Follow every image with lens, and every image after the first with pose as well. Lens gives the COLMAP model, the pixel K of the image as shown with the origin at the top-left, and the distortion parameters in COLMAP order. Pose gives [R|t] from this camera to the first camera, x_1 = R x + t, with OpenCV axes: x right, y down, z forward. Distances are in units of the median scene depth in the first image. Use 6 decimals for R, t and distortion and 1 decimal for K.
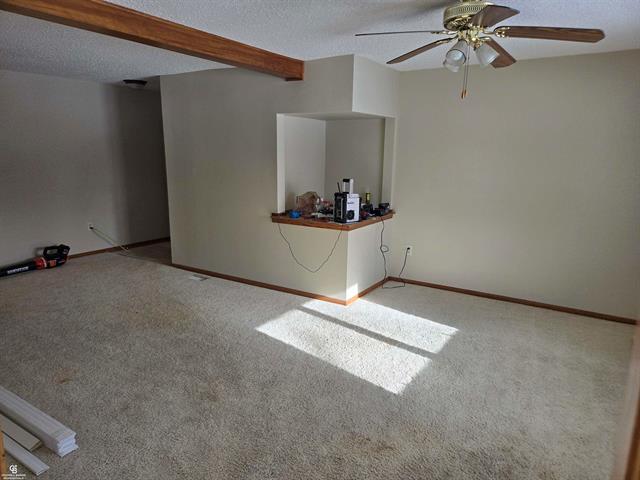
lens RADIAL K [[426.3, 0, 317.3], [0, 426.3, 240.1], [0, 0, 1]] dist [0.045522, -0.052569]
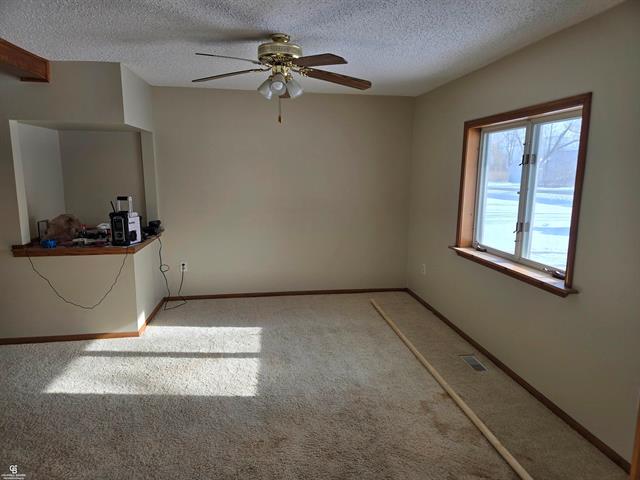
lens RADIAL K [[426.3, 0, 334.1], [0, 426.3, 234.6], [0, 0, 1]] dist [0.045522, -0.052569]
pose [[0.736863, -0.106731, 0.667564, -0.223698], [0.138646, 0.990328, 0.005295, -0.007406], [-0.661672, 0.088653, 0.744534, 0.036358]]
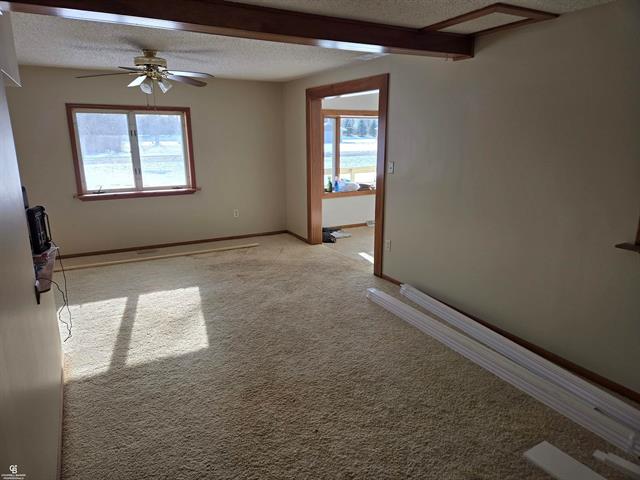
lens RADIAL K [[426.3, 0, 321.0], [0, 426.3, 240.9], [0, 0, 1]] dist [0.045522, -0.052569]
pose [[-0.877084, -0.135657, 0.460784, -0.673034], [0.083332, 0.901771, 0.424105, -0.324407], [-0.473054, 0.410373, -0.779624, 1.361711]]
